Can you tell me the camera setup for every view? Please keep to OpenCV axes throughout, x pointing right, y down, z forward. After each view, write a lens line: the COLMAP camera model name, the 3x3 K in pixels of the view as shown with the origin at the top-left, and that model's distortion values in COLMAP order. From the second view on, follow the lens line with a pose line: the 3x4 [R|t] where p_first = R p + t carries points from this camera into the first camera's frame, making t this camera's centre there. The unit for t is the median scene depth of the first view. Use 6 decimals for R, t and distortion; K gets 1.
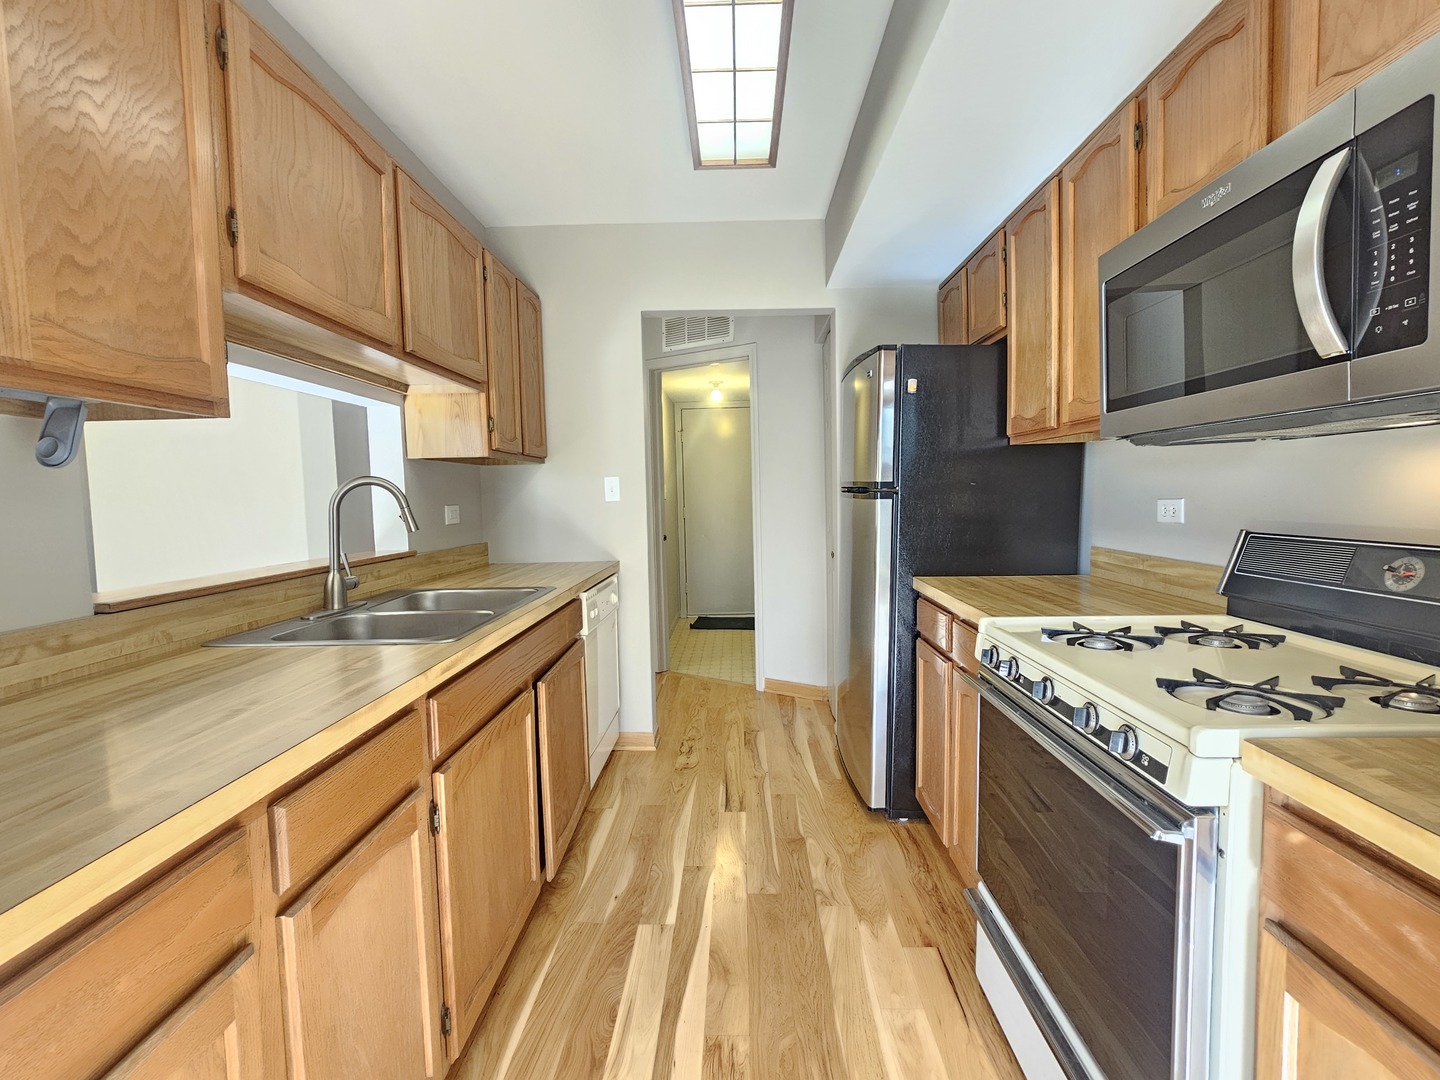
lens RADIAL K [[653.1, 0, 719.5], [0, 653.1, 536.0], [0, 0, 1]] dist [0.002073, 0.000327]
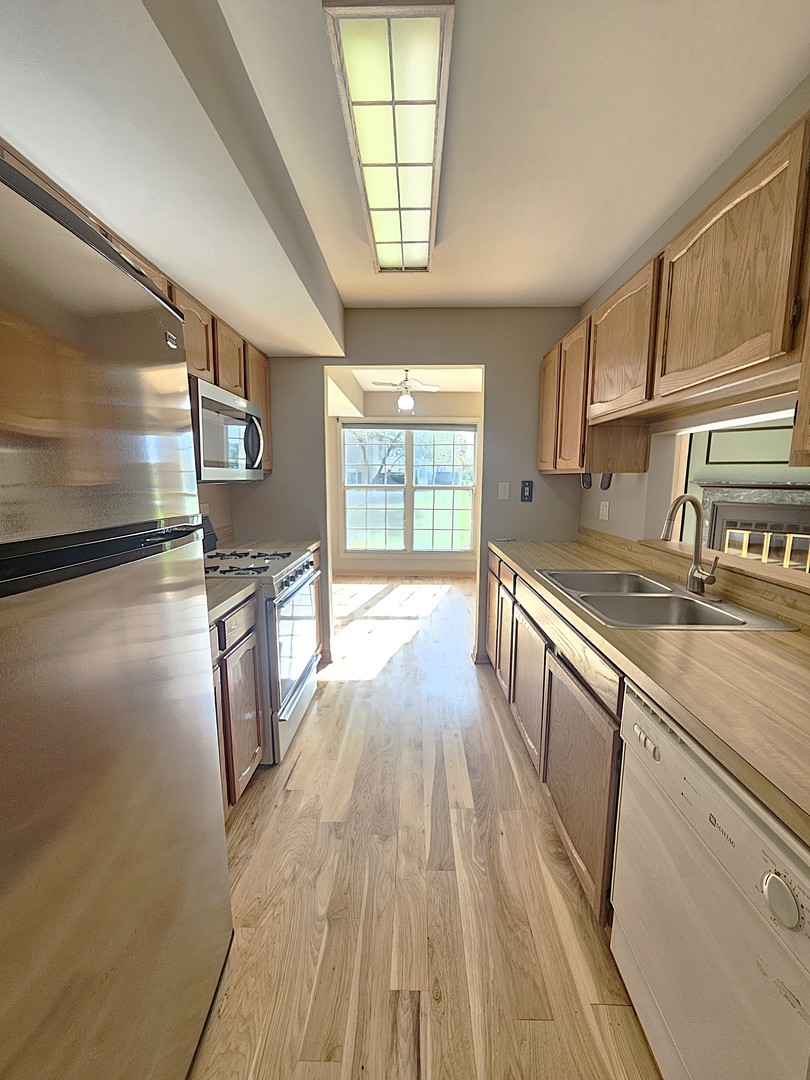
lens RADIAL K [[438.7, 0, 408.9], [0, 438.7, 537.4], [0, 0, 1]] dist [-0.010697, -0.000003]
pose [[-0.999759, 0.016772, -0.014133, 0.021668], [0.013650, 0.980192, 0.197581, -0.163883], [0.017167, 0.197341, -0.980185, 1.621068]]
